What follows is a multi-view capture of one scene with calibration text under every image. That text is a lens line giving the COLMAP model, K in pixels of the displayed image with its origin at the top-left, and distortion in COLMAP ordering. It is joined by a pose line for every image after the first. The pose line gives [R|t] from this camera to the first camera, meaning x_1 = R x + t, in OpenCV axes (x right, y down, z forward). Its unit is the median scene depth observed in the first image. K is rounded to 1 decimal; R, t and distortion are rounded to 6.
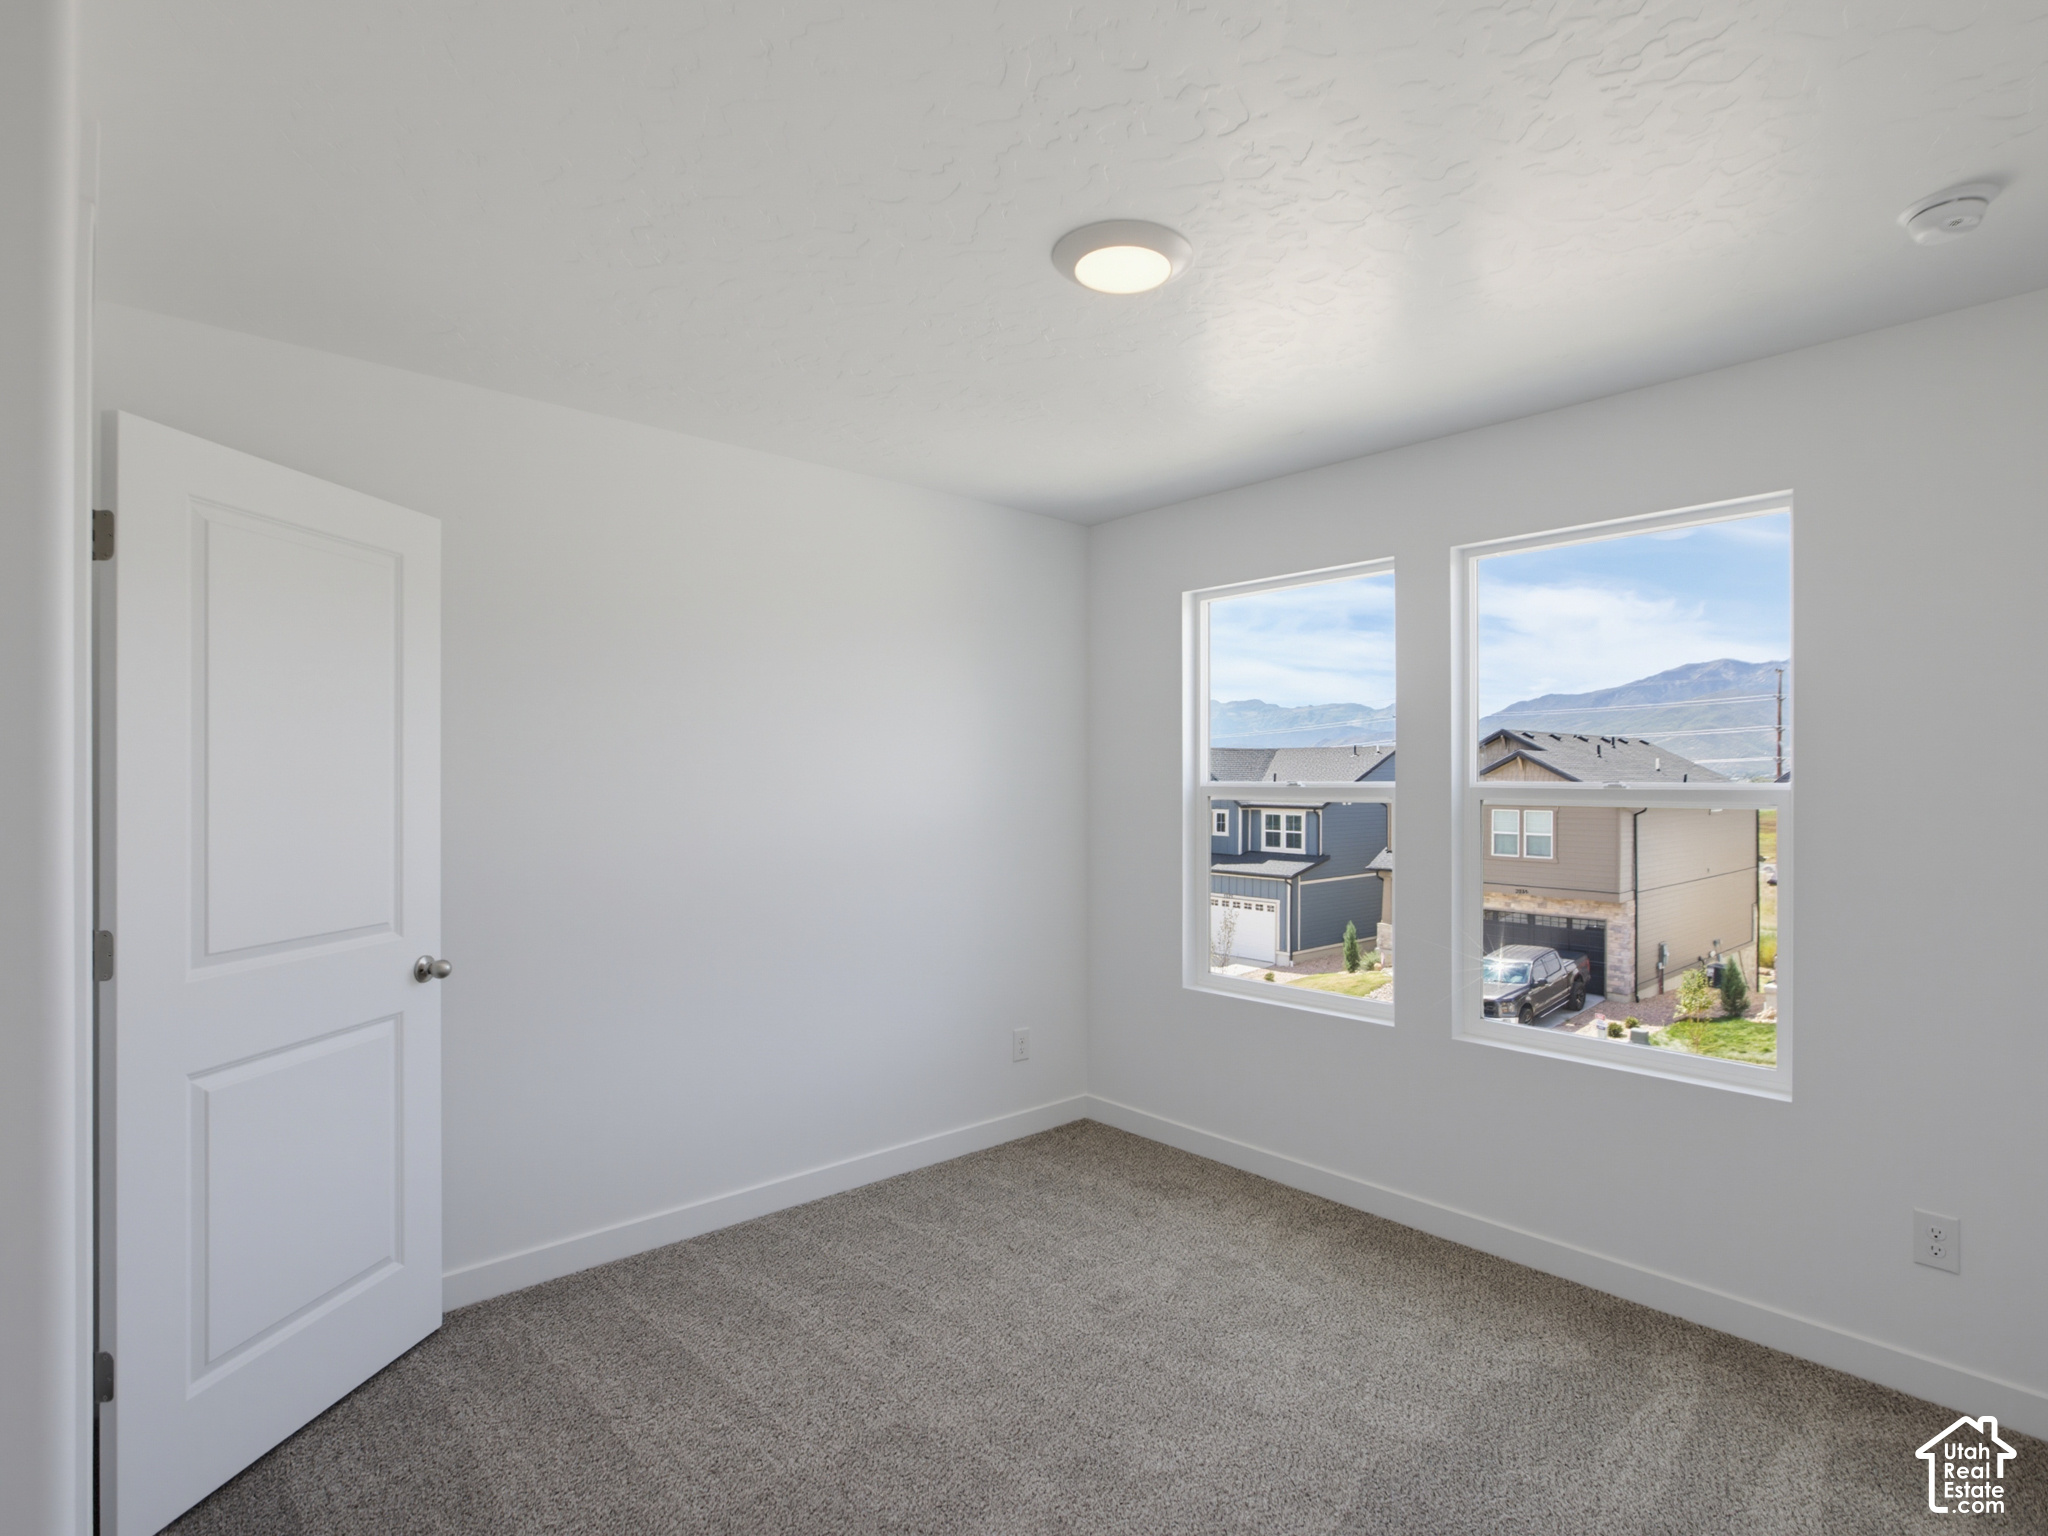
lens RADIAL K [[1076.1, 0, 1024.9], [0, 1076.1, 743.5], [0, 0, 1]] dist [0.002884, 0.001091]
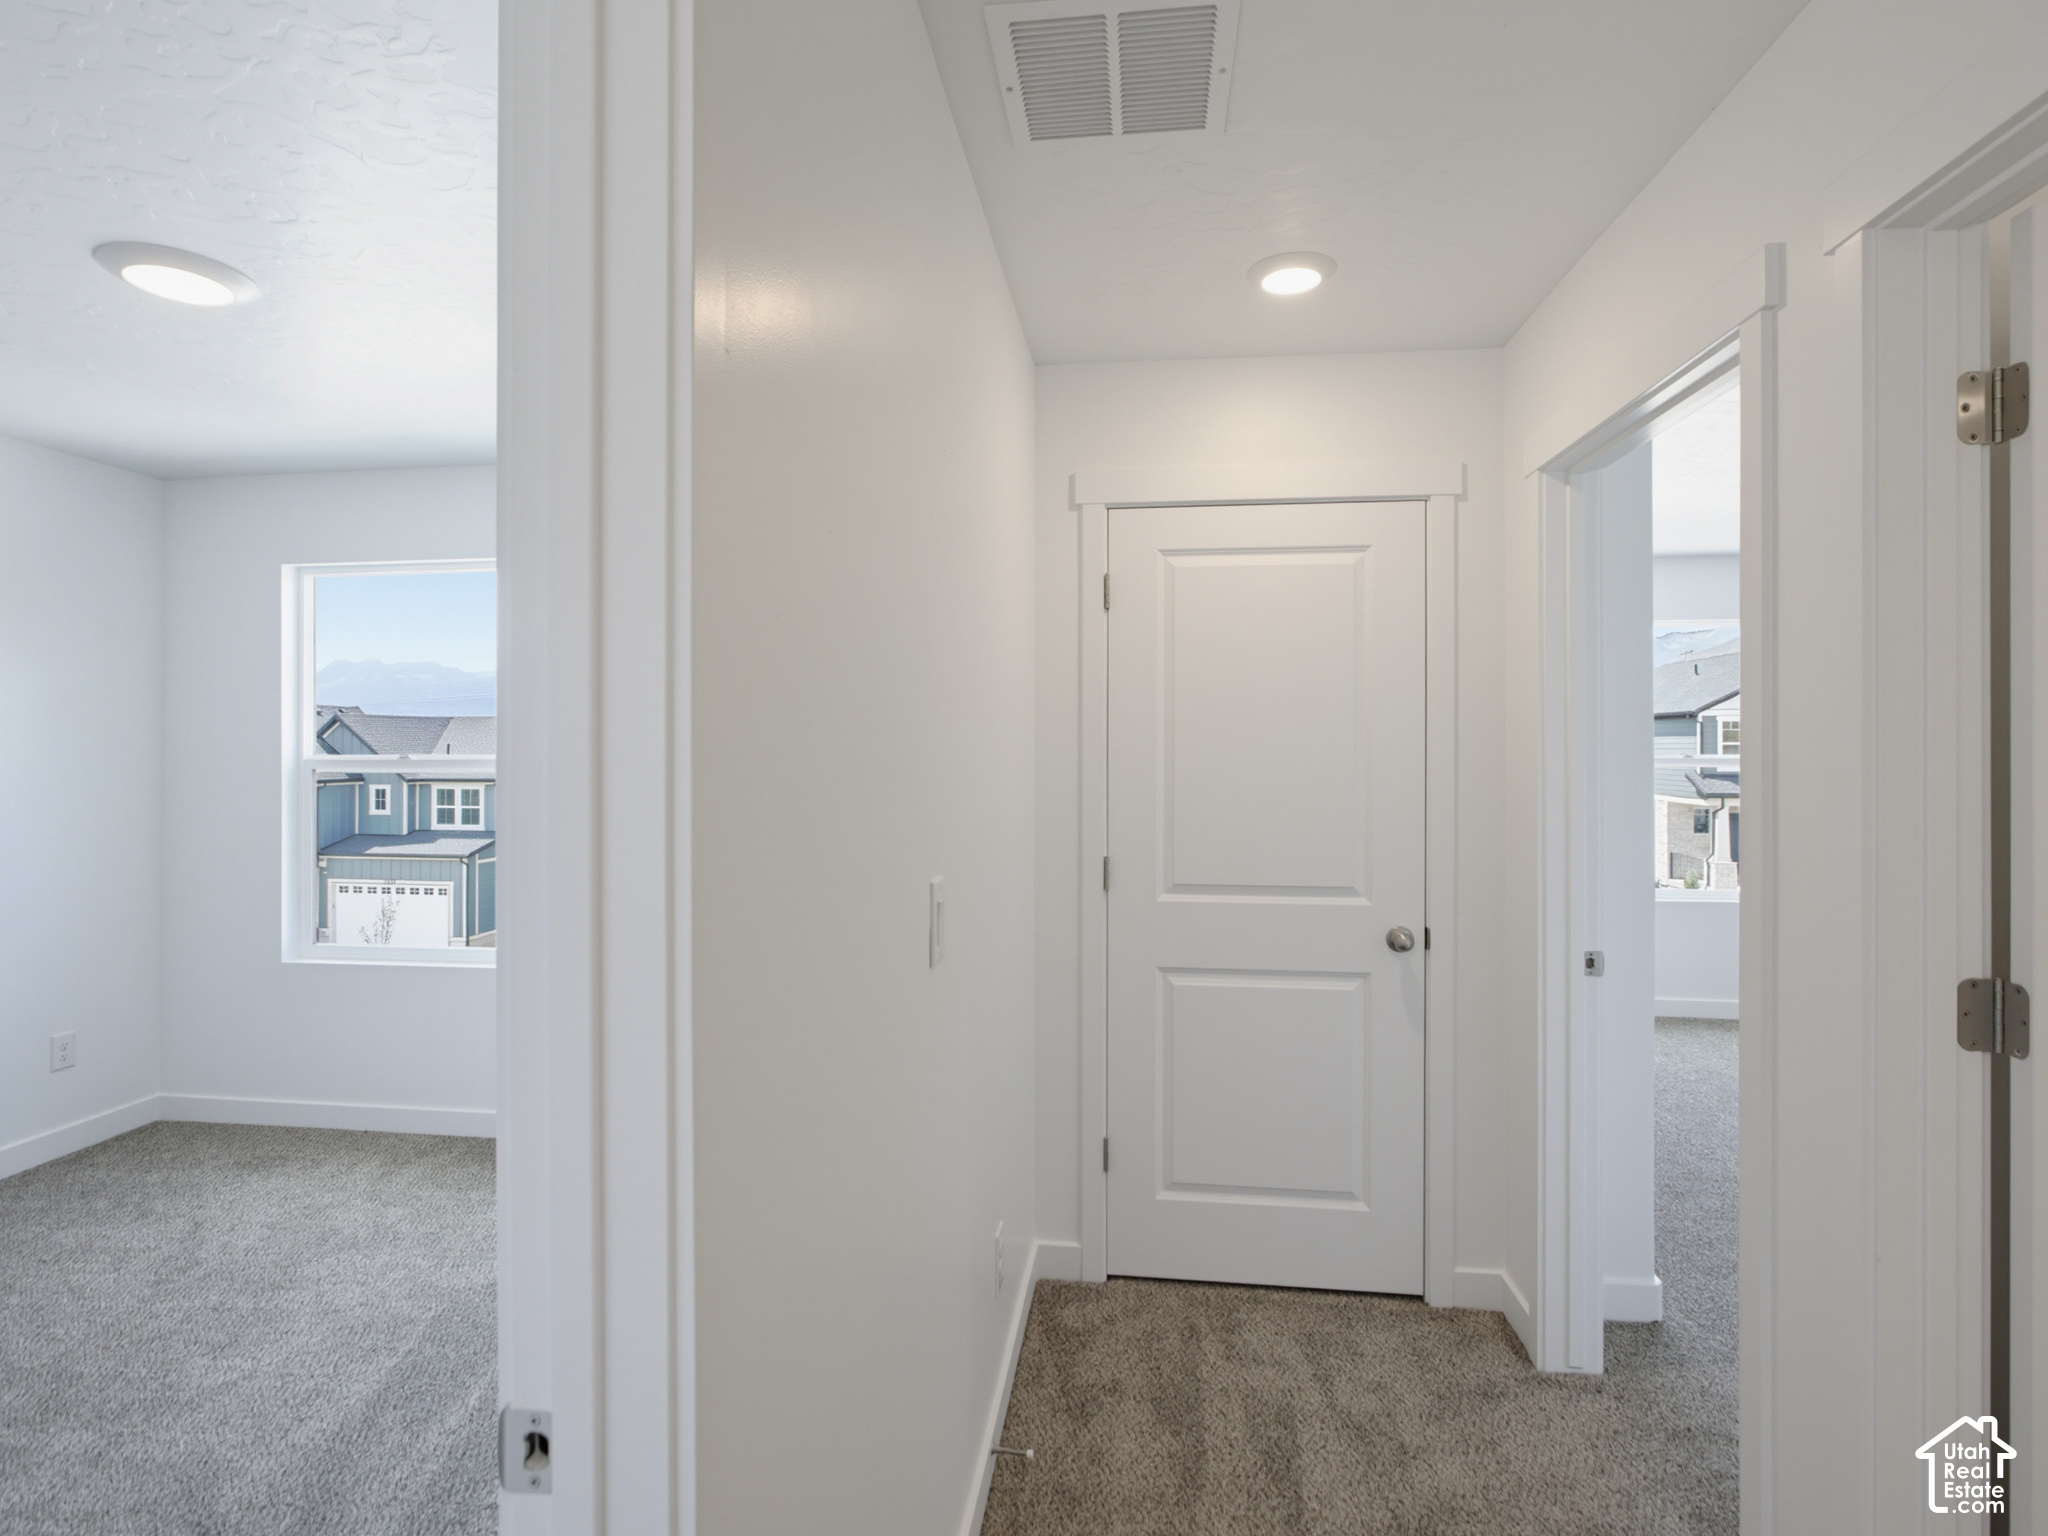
lens RADIAL K [[1076.1, 0, 1024.9], [0, 1076.1, 743.5], [0, 0, 1]] dist [0.002884, 0.001091]
pose [[0.754645, 0.003429, 0.656124, 0.009281], [-0.021148, 0.999594, 0.019099, -0.007361], [-0.655792, -0.028289, 0.754411, -0.170810]]
